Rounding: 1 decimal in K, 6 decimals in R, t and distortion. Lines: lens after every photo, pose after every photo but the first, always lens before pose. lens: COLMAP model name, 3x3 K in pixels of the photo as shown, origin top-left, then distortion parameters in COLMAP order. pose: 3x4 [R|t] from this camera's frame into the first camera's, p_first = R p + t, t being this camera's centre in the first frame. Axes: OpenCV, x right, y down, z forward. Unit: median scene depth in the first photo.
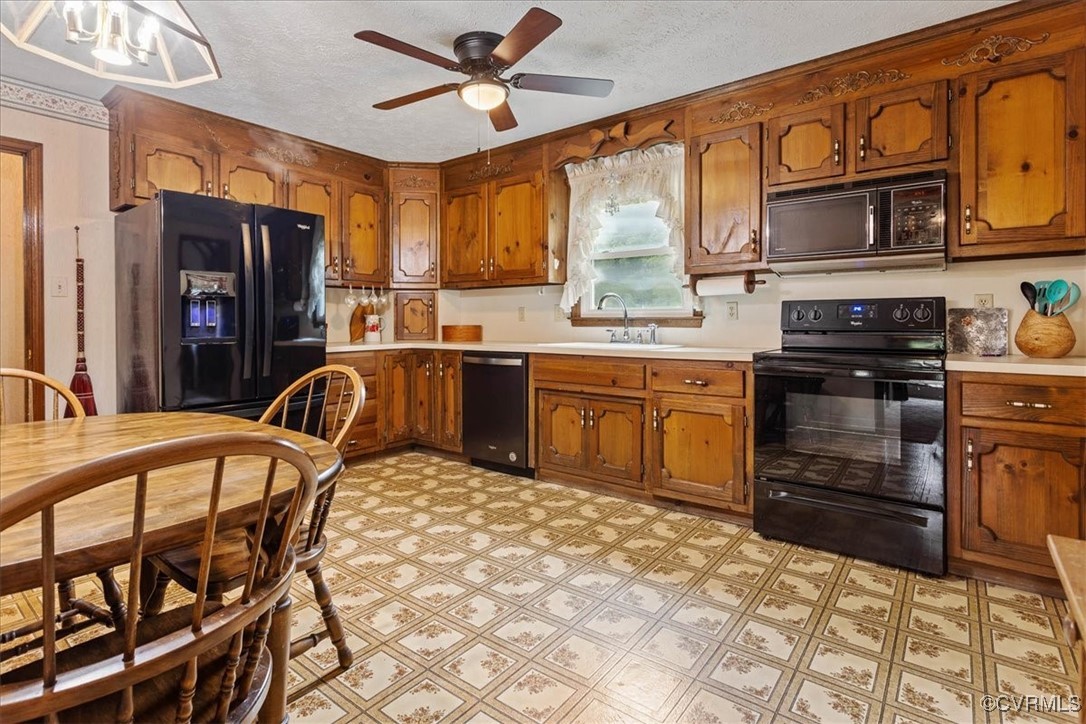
lens RADIAL K [[536.2, 0, 544.1], [0, 536.2, 326.7], [0, 0, 1]] dist [0.002125, 0.000682]
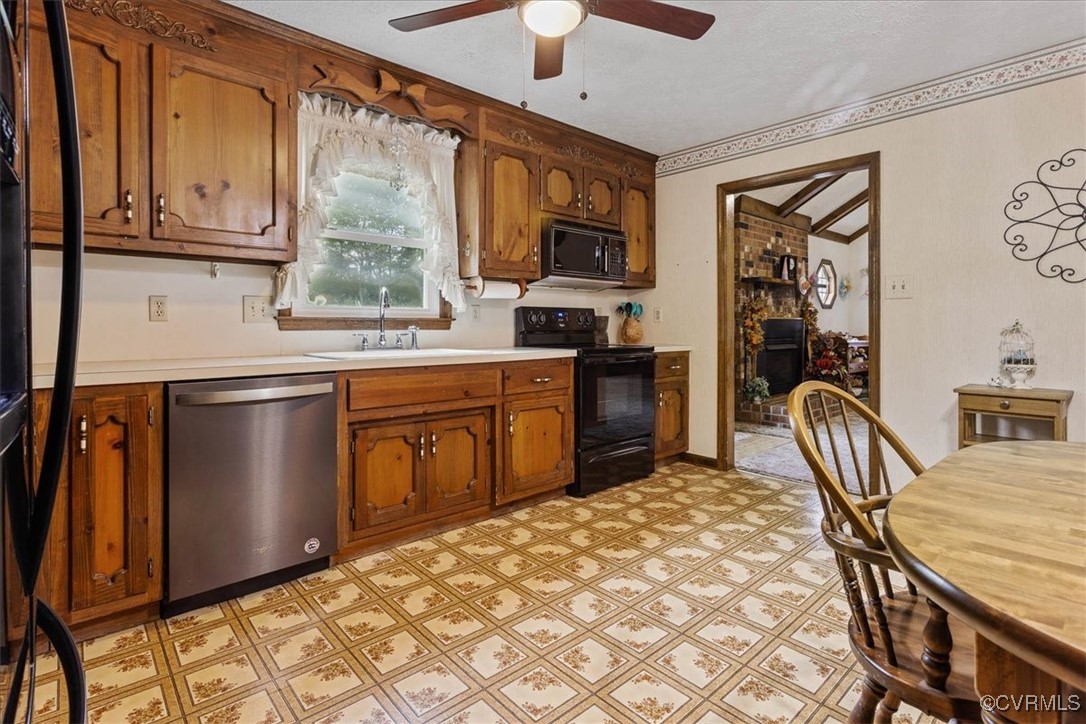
lens RADIAL K [[525.3, 0, 535.2], [0, 525.3, 330.2], [0, 0, 1]] dist [-0.002646, 0.000039]
pose [[0.189895, -0.006549, 0.981783, -0.605701], [0.007857, 0.999956, 0.005151, -0.001636], [-0.981773, 0.006736, 0.189938, 0.654832]]
